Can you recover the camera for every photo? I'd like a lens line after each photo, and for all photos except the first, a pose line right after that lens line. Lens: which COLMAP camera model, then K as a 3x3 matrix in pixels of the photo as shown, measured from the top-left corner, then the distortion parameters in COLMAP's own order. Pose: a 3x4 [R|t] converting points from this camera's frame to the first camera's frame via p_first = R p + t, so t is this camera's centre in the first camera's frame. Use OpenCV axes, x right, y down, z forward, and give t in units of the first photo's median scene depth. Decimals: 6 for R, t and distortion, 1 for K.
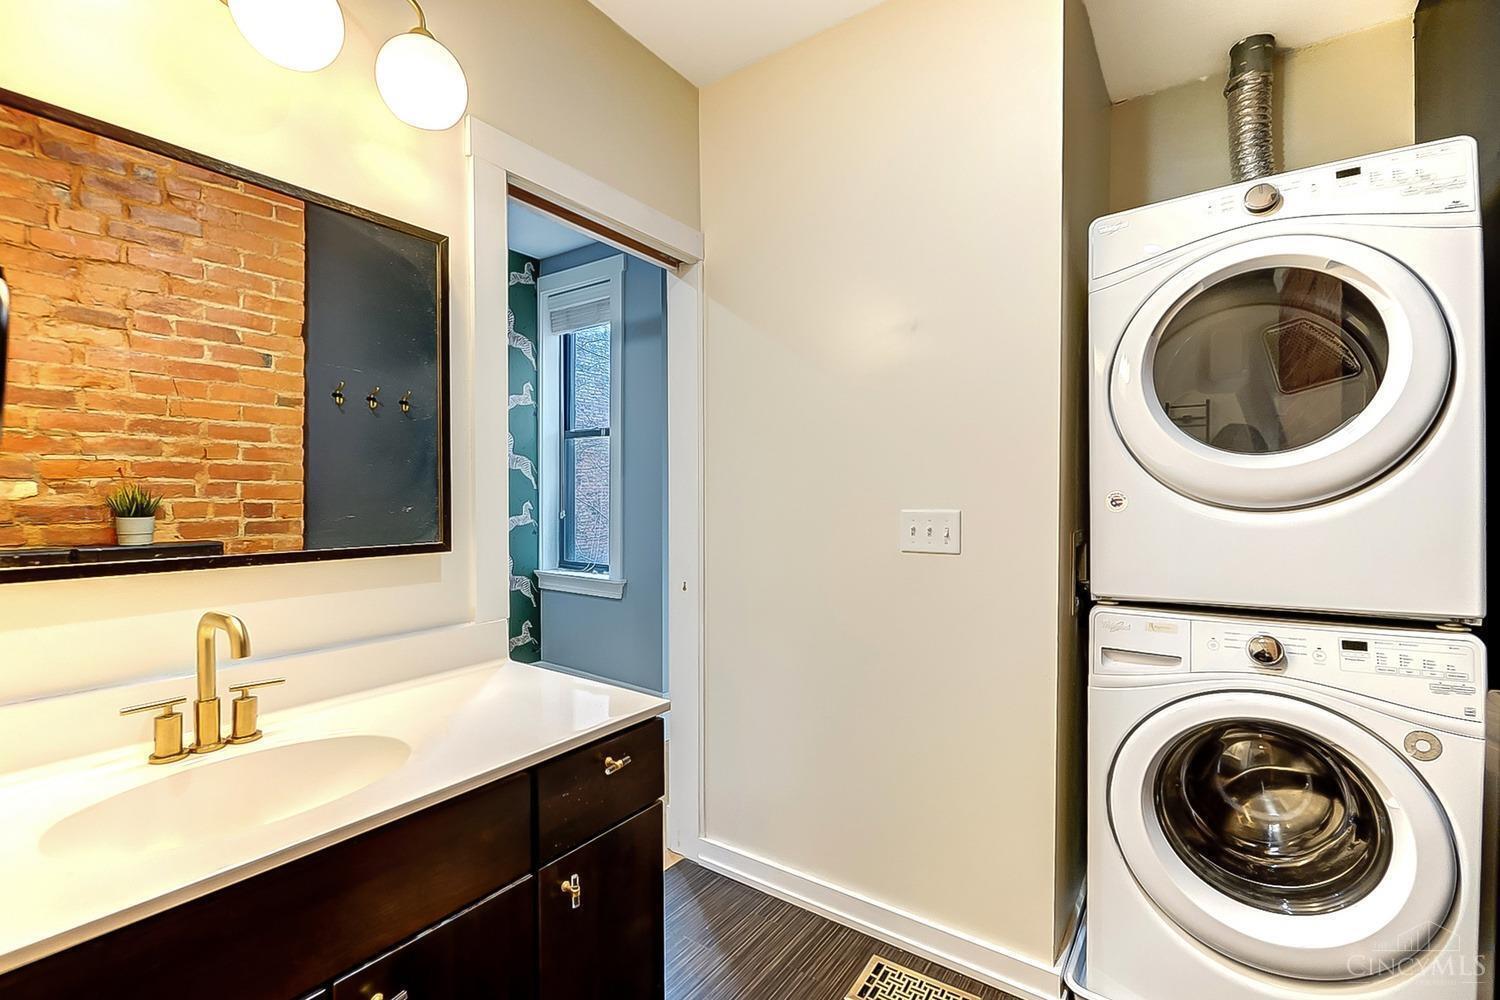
lens RADIAL K [[658.1, 0, 745.6], [0, 658.1, 496.5], [0, 0, 1]] dist [-0.032784, 0.000979]
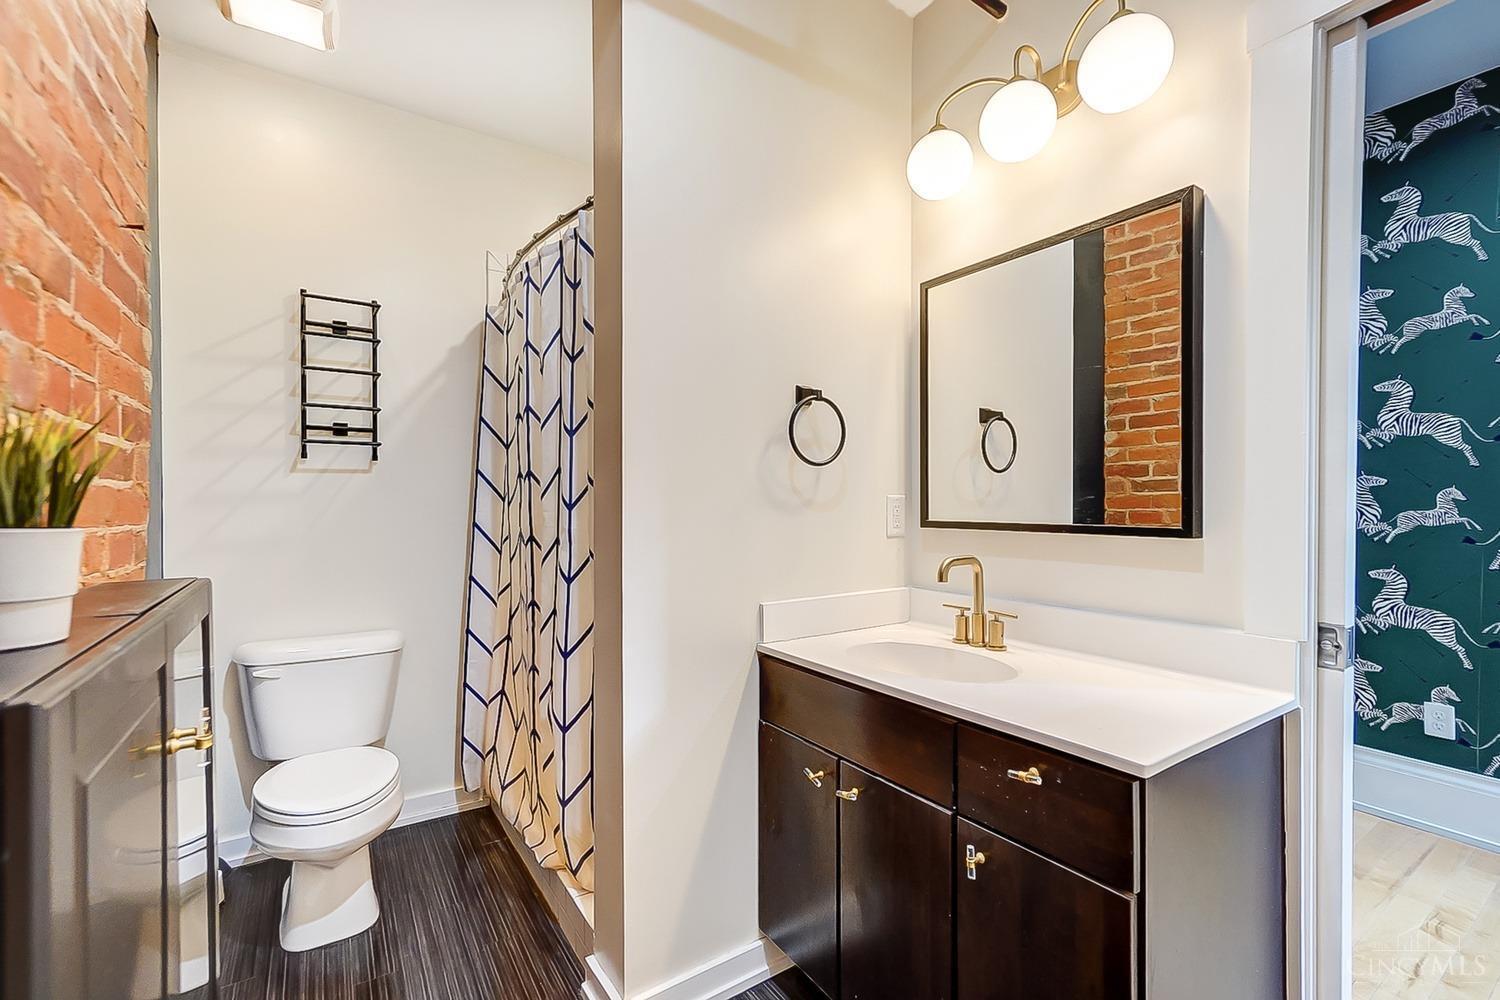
lens RADIAL K [[658.1, 0, 747.5], [0, 658.1, 498.4], [0, 0, 1]] dist [-0.032784, 0.000979]
pose [[-0.375082, -0.004494, -0.926981, 0.814313], [-0.006174, 0.999978, -0.002349, 0.048723], [0.926971, 0.004842, -0.375102, 1.068673]]
